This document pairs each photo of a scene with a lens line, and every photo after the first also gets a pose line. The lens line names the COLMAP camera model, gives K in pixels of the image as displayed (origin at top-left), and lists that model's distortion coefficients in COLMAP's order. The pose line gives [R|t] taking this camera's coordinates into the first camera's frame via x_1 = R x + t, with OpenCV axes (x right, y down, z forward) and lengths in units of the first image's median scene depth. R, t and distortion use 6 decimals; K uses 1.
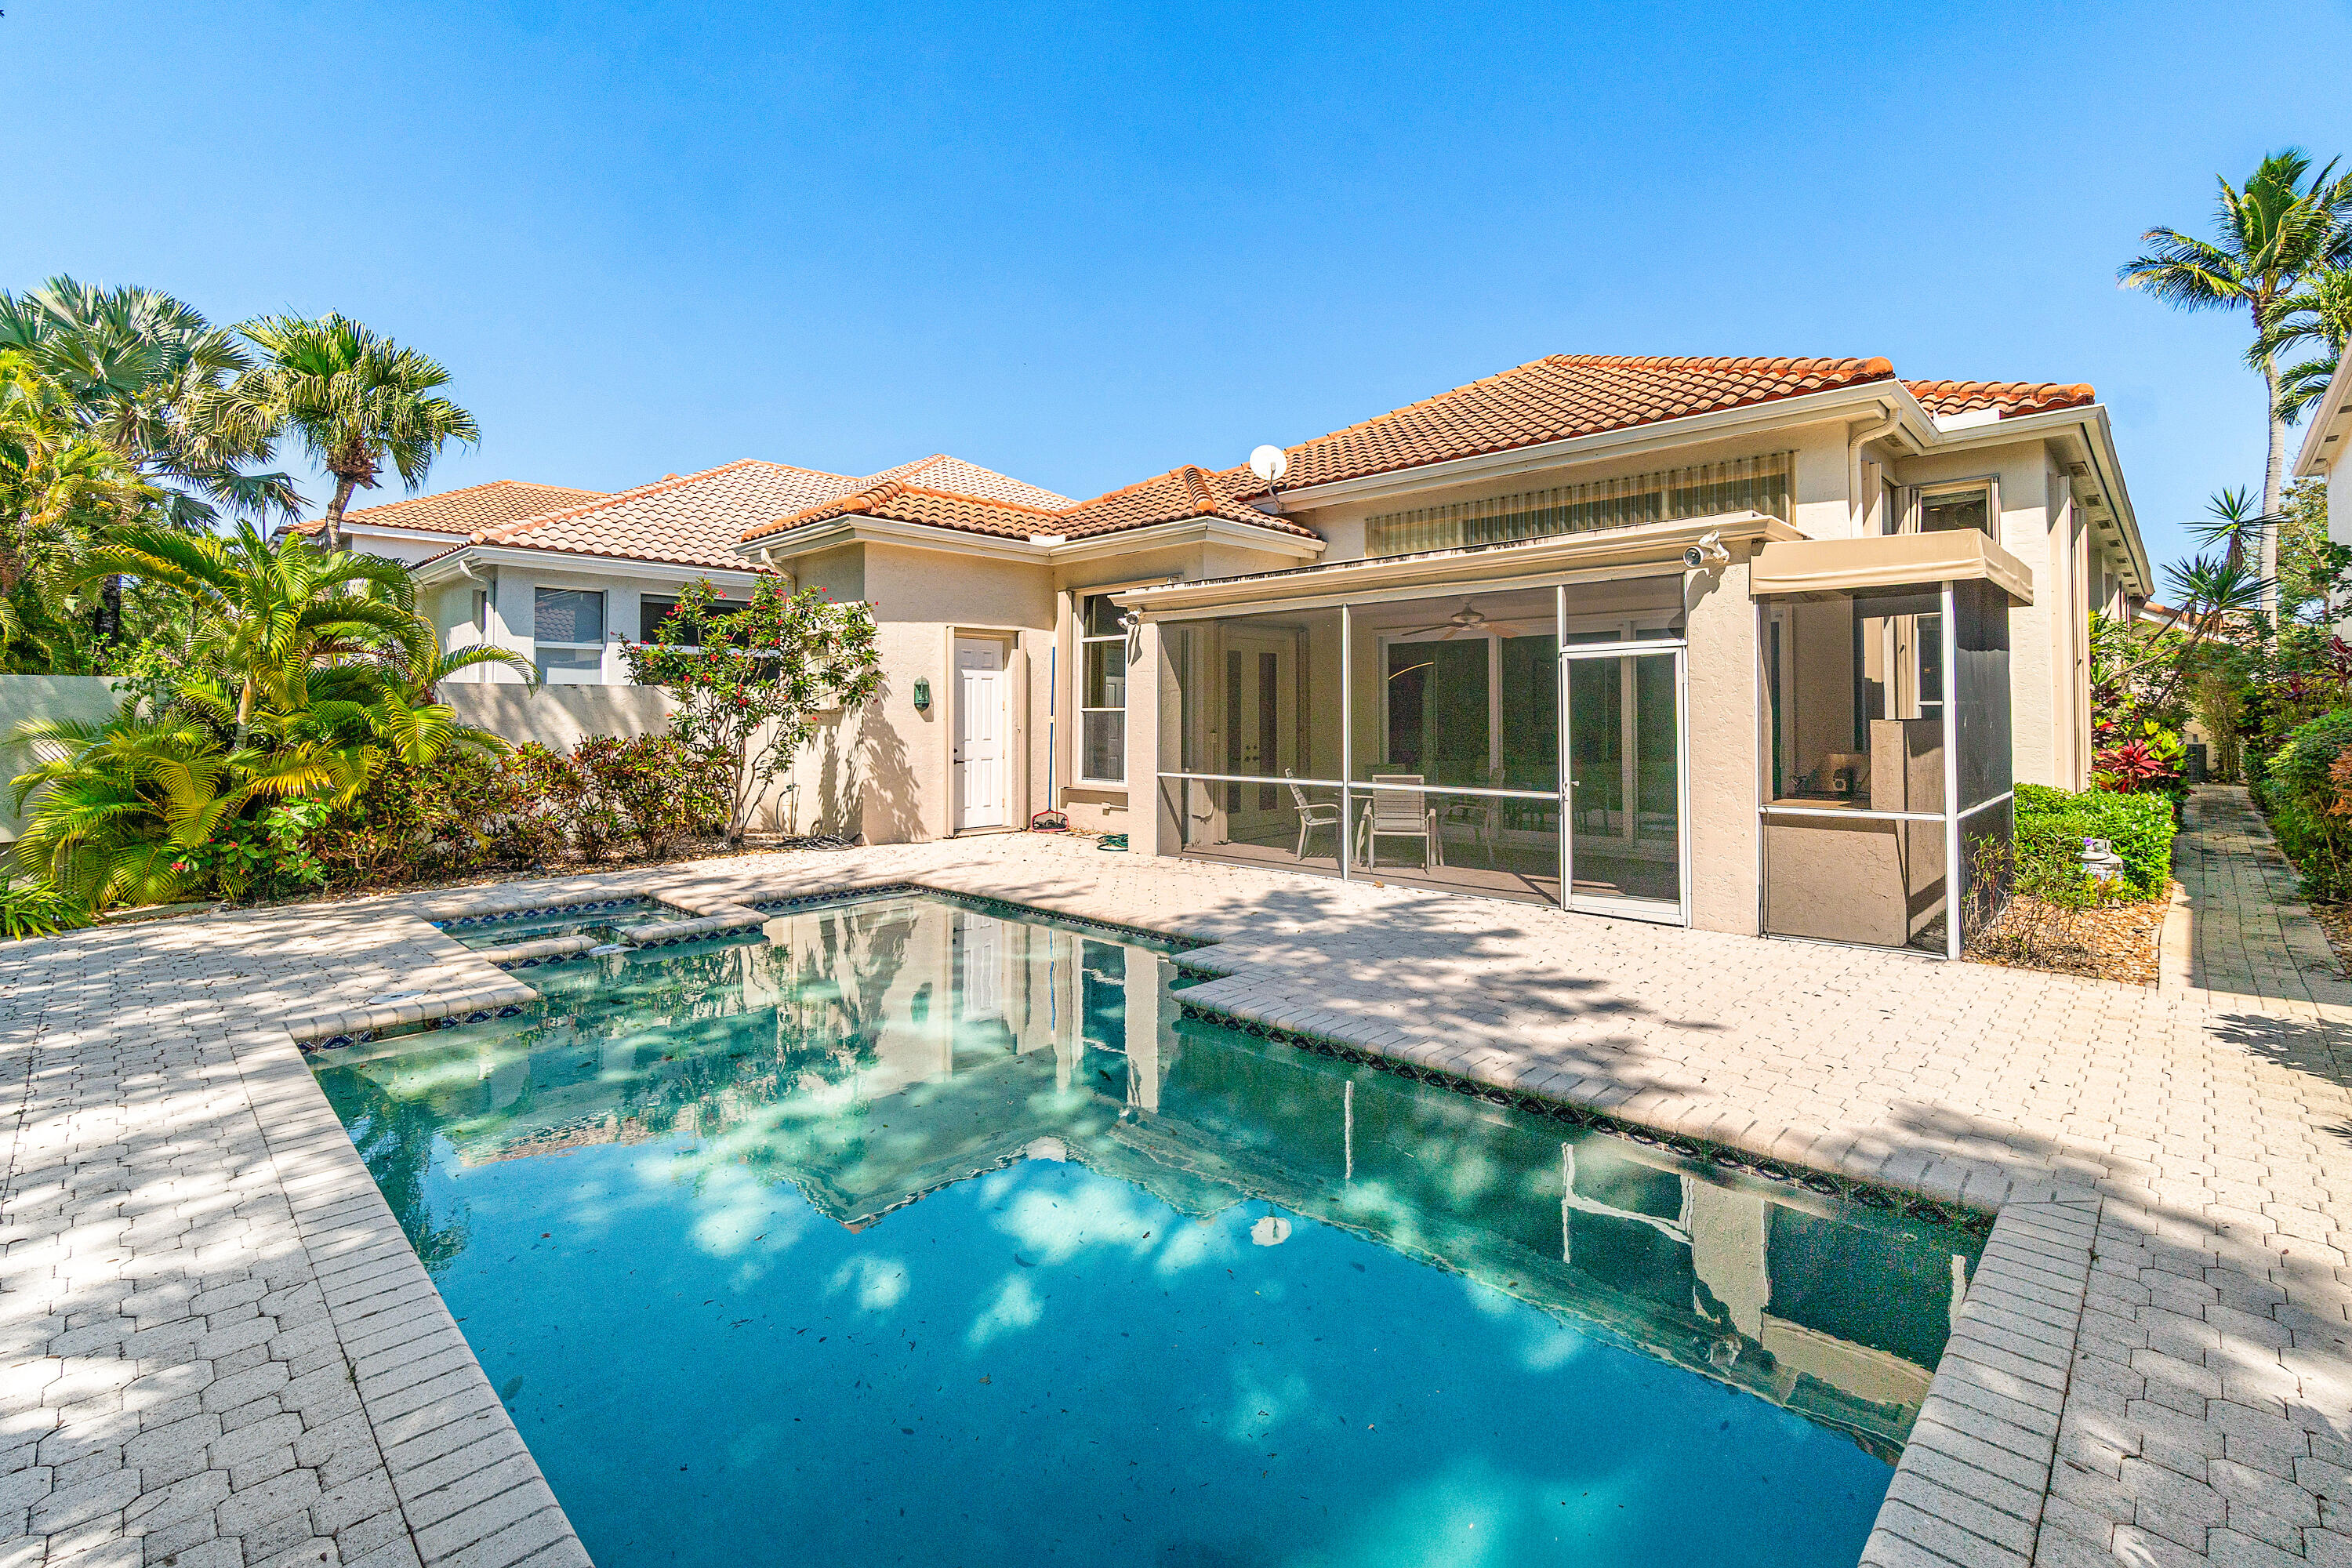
lens RADIAL K [[1047.5, 0, 1173.8], [0, 1047.5, 695.3], [0, 0, 1]] dist [-0.000624, -0.000172]
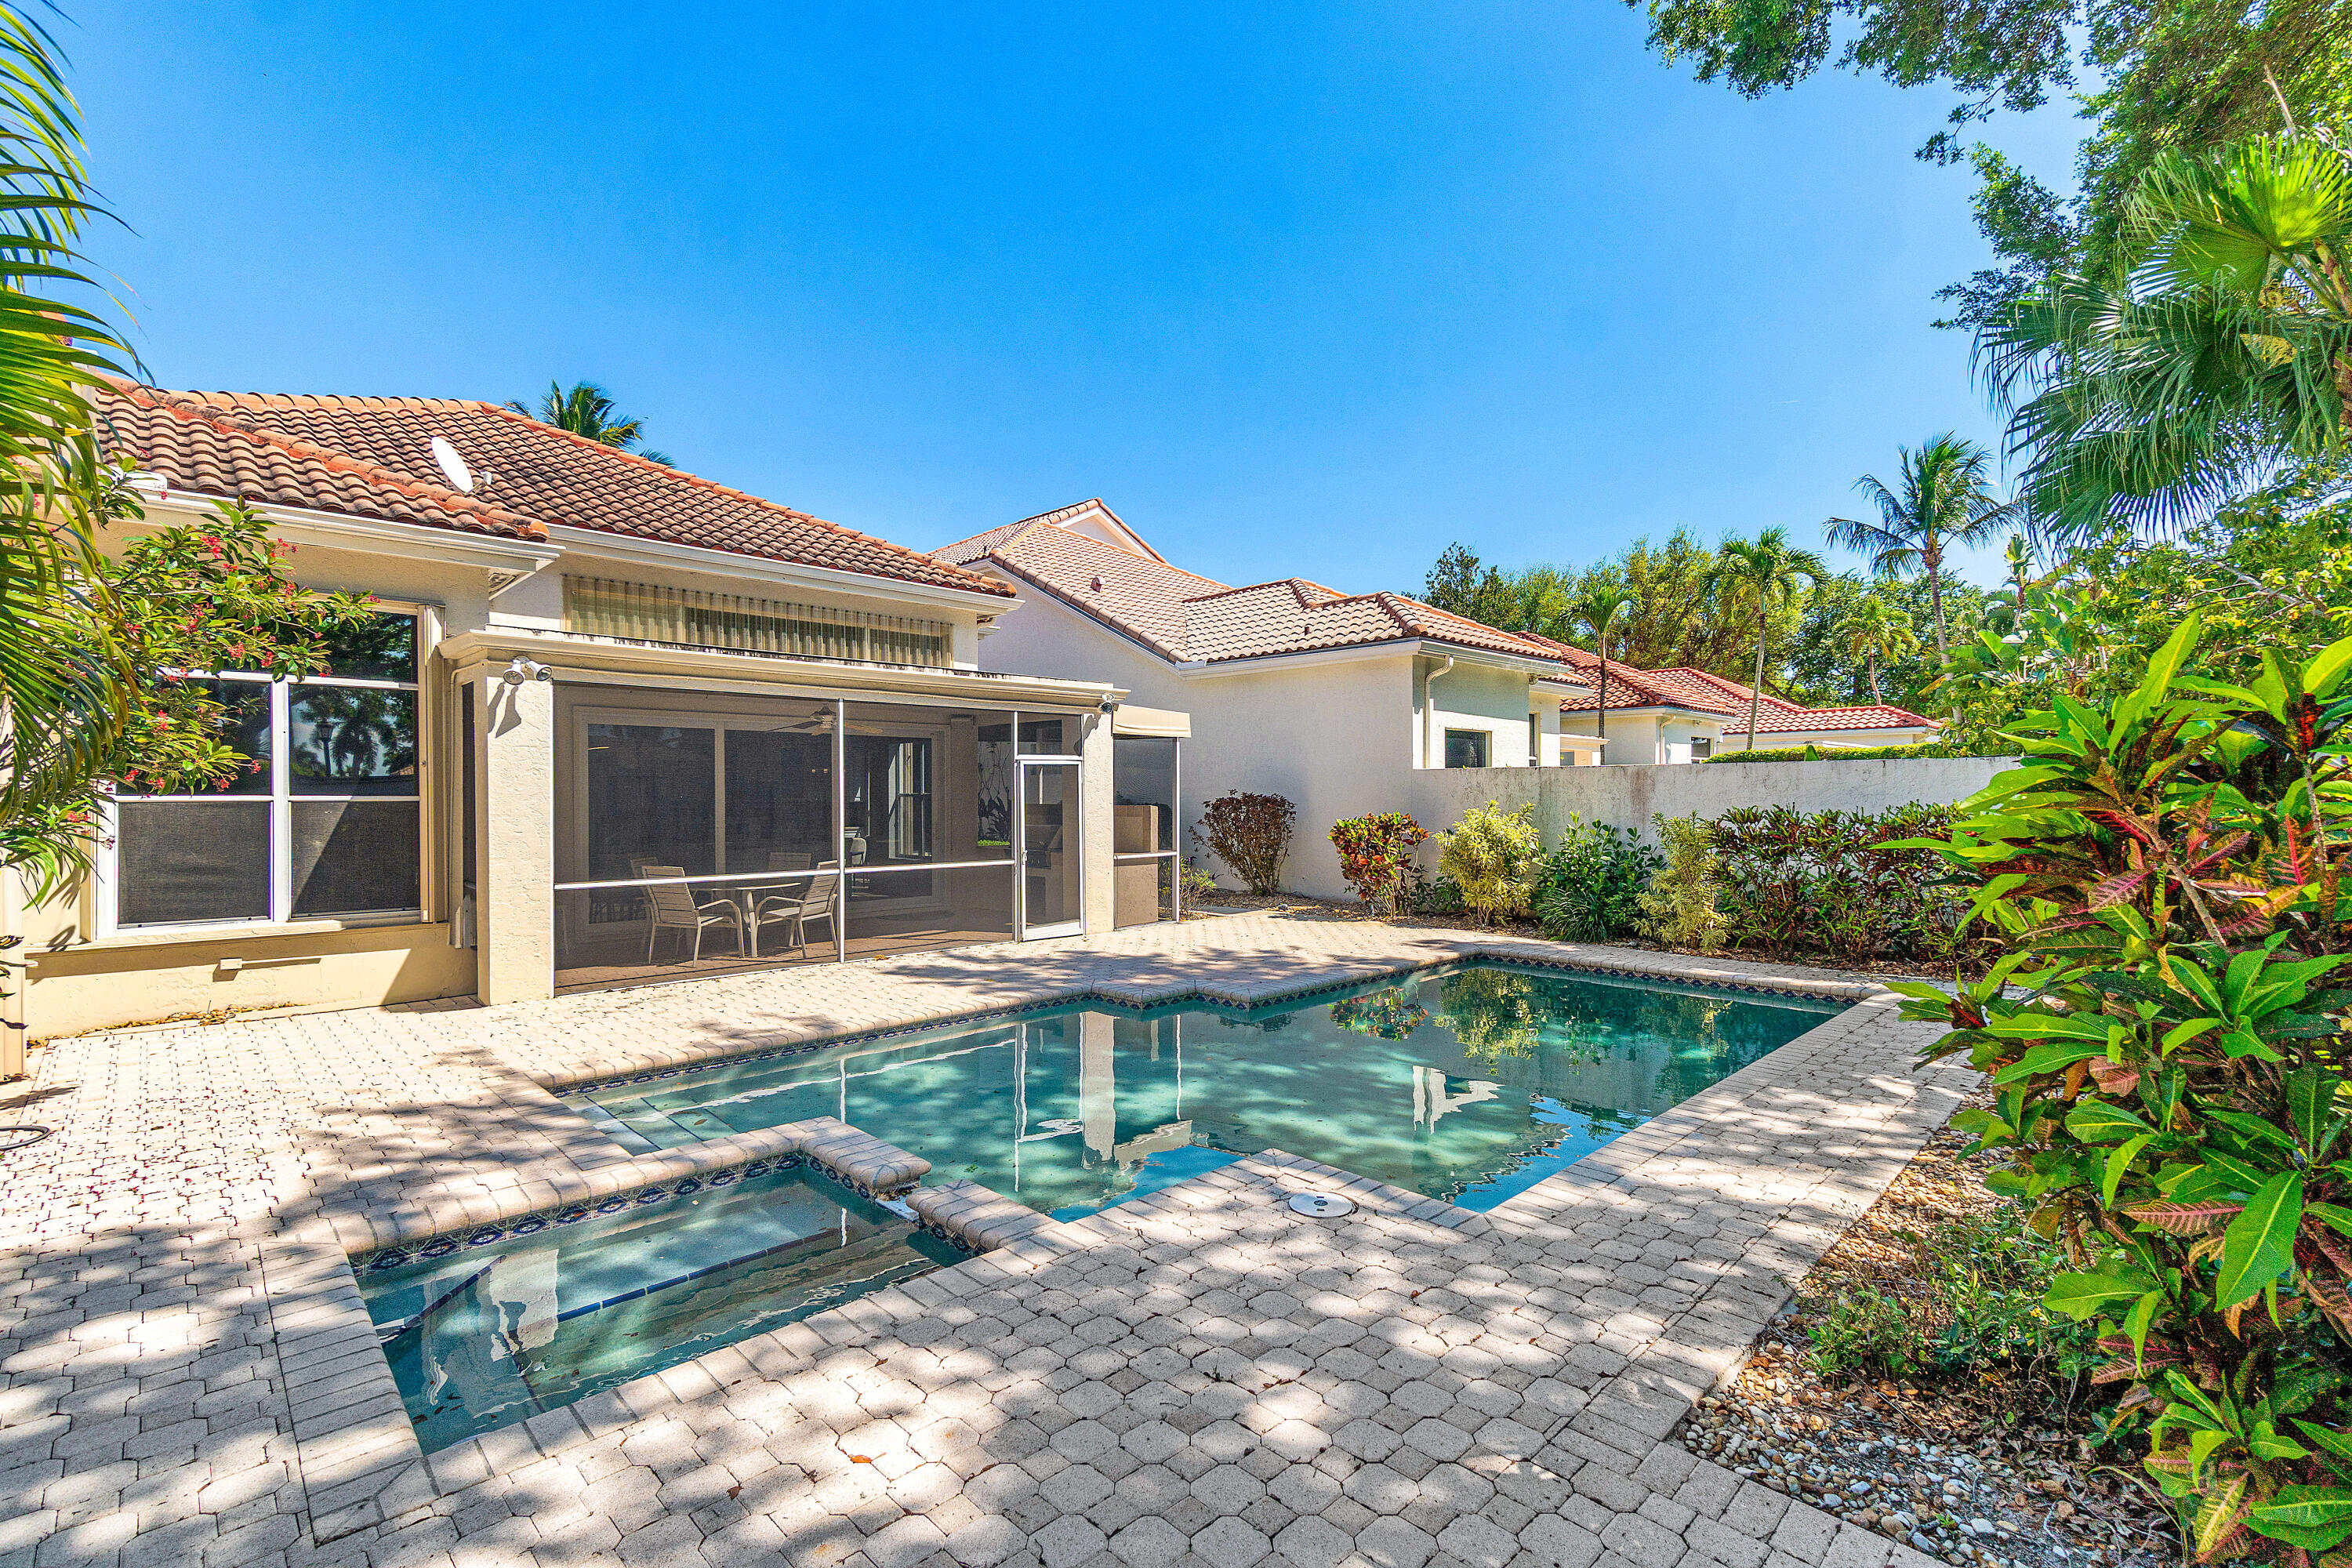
lens RADIAL K [[1038.9, 0, 1176.0], [0, 1038.9, 784.0], [0, 0, 1]] dist [-0.001611, -0.000226]
pose [[0.022740, 0.010235, 0.999689, -1.068047], [-0.019079, 0.999770, -0.009801, 0.002102], [-0.999559, -0.018850, 0.022930, 0.792939]]
